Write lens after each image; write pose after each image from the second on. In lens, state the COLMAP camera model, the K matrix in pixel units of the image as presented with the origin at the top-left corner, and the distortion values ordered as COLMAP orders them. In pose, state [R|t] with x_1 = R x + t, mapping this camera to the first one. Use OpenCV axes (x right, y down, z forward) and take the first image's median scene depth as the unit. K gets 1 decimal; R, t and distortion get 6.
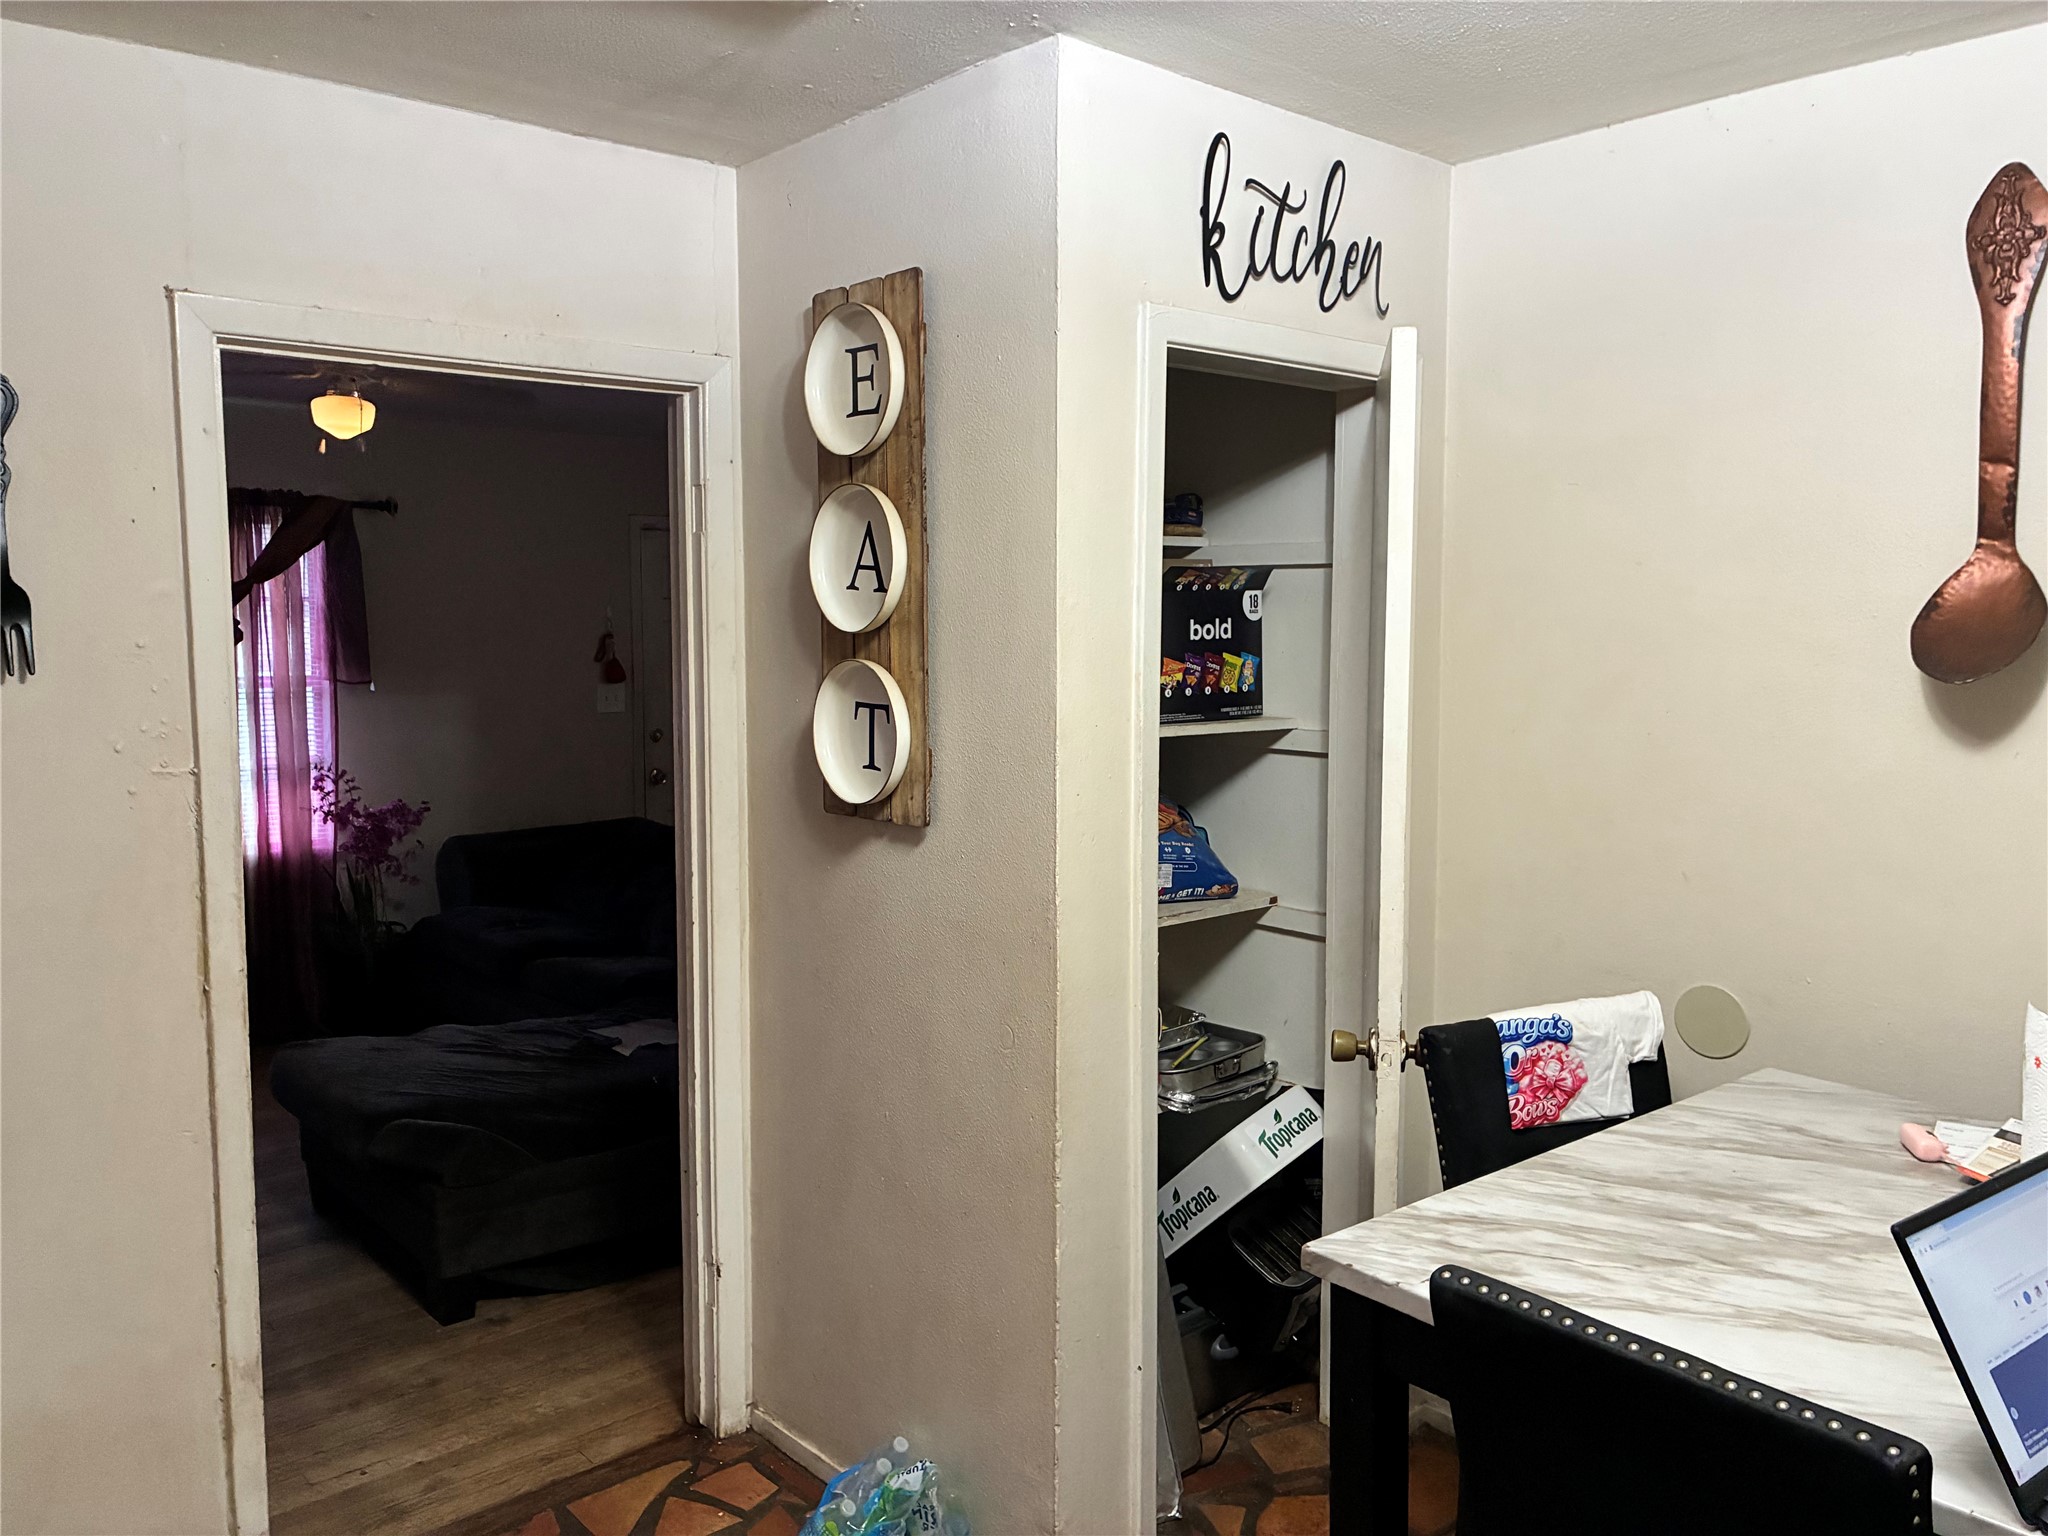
lens RADIAL K [[1543.2, 0, 1018.0], [0, 1543.2, 759.6], [0, 0, 1]] dist [0.046573, -0.005829]
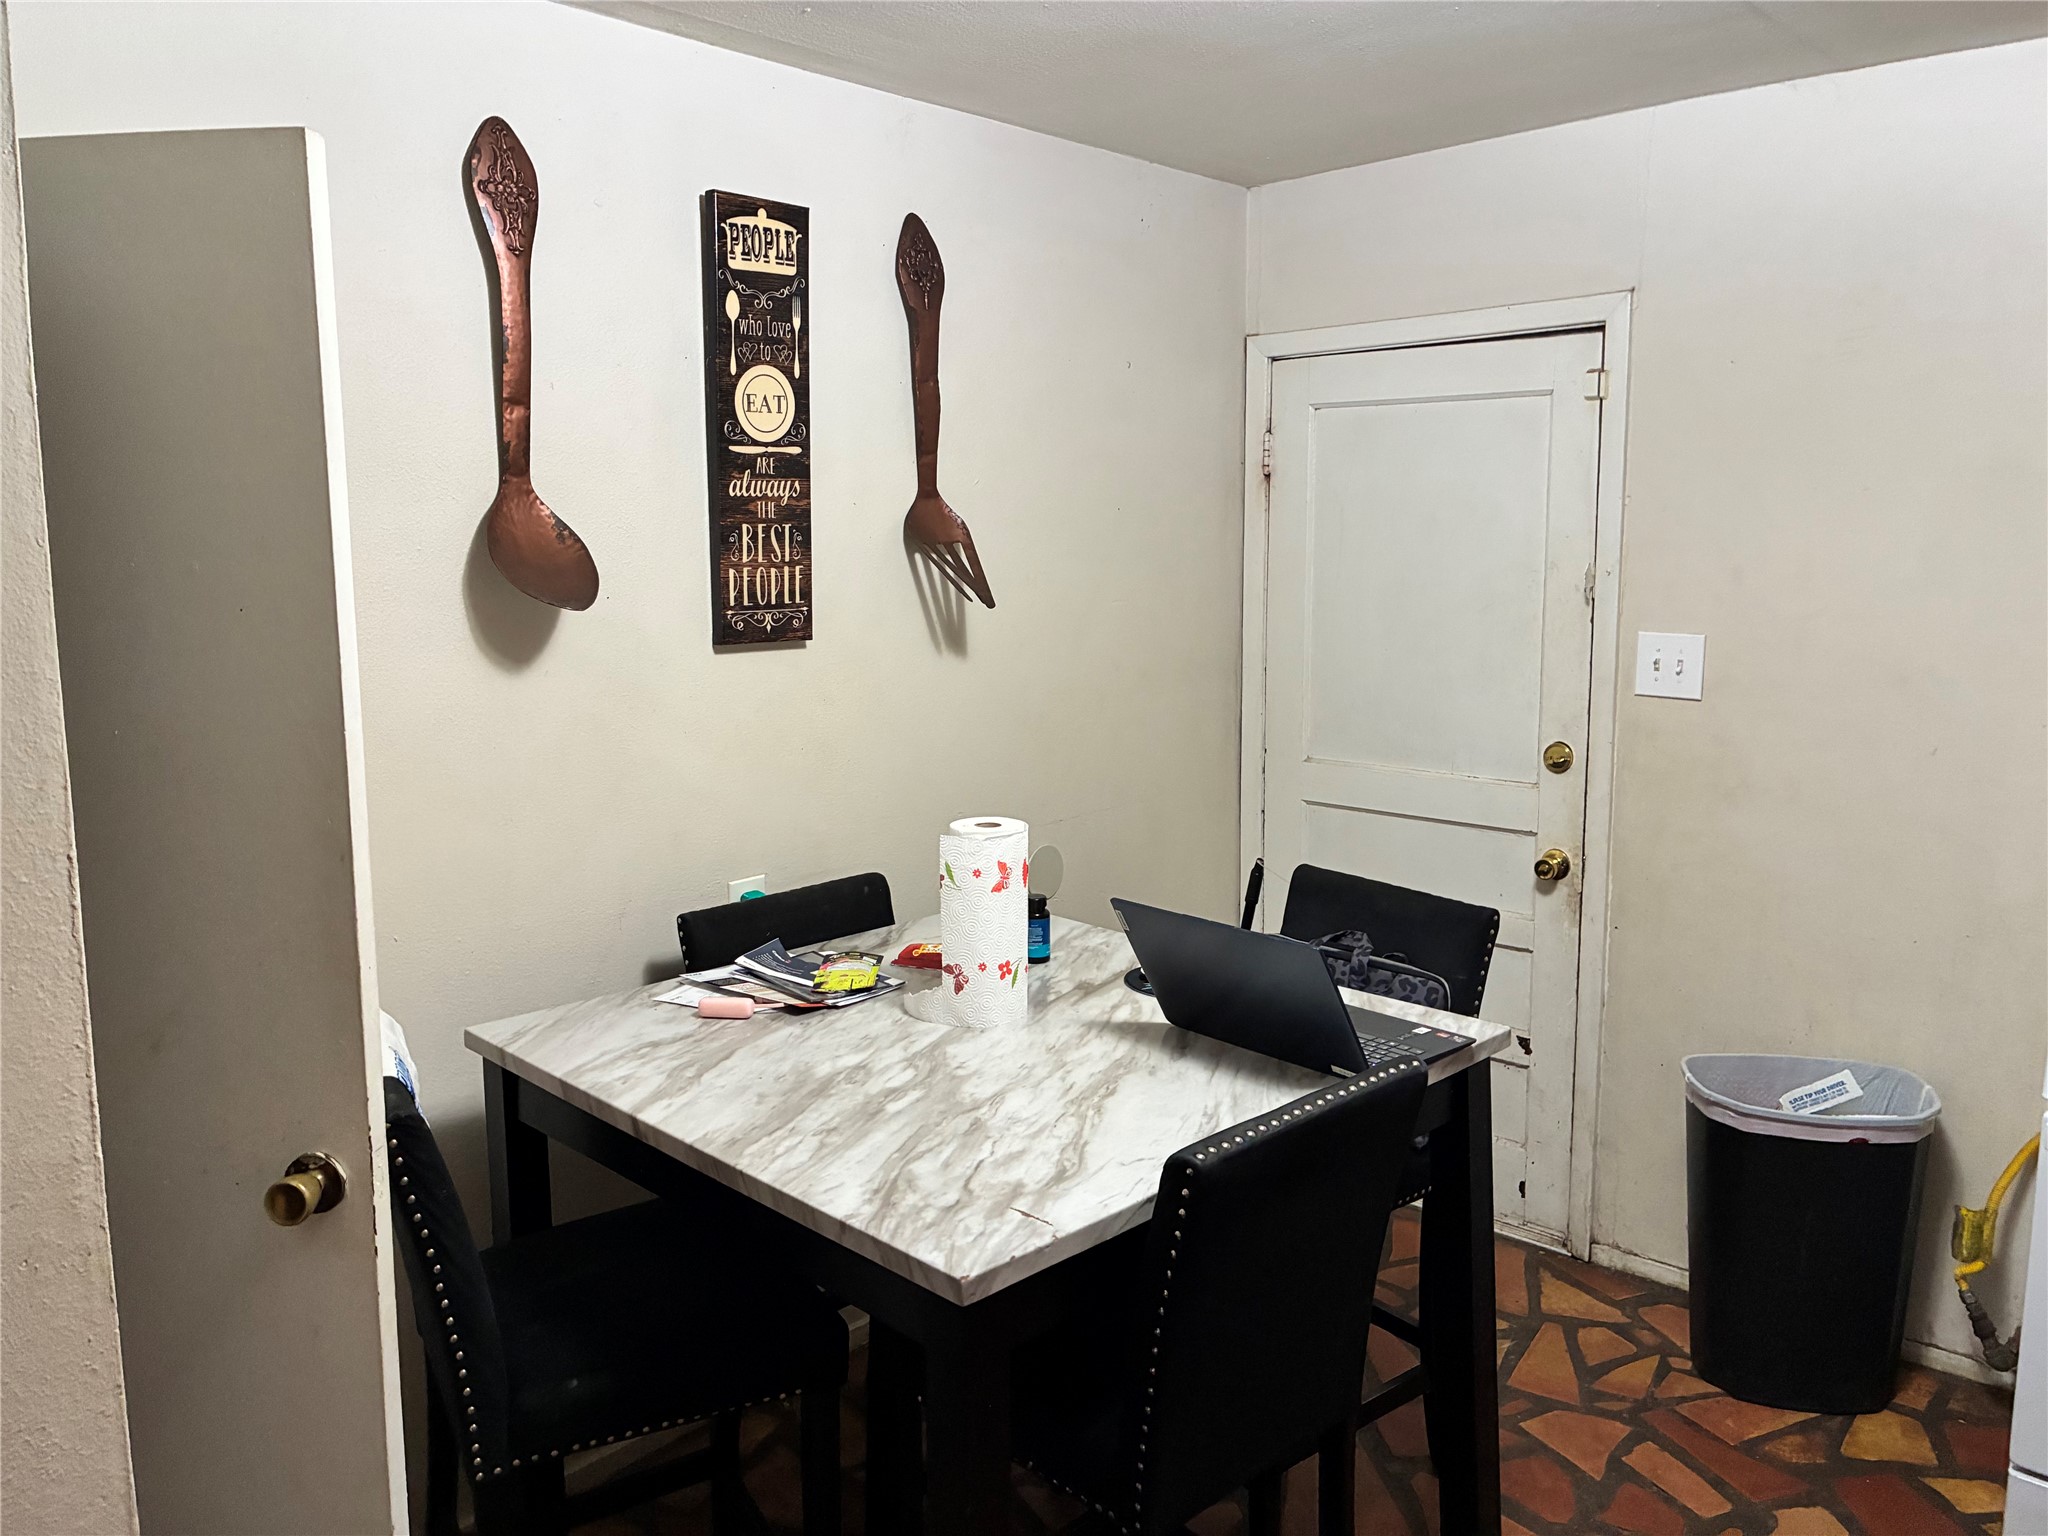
lens RADIAL K [[1543.2, 0, 1018.0], [0, 1543.2, 759.6], [0, 0, 1]] dist [0.046573, -0.005829]
pose [[-0.099510, -0.139992, 0.985140, -0.587807], [0.093573, 0.984350, 0.149331, -0.092607], [-0.990627, 0.107042, -0.084853, 0.941837]]
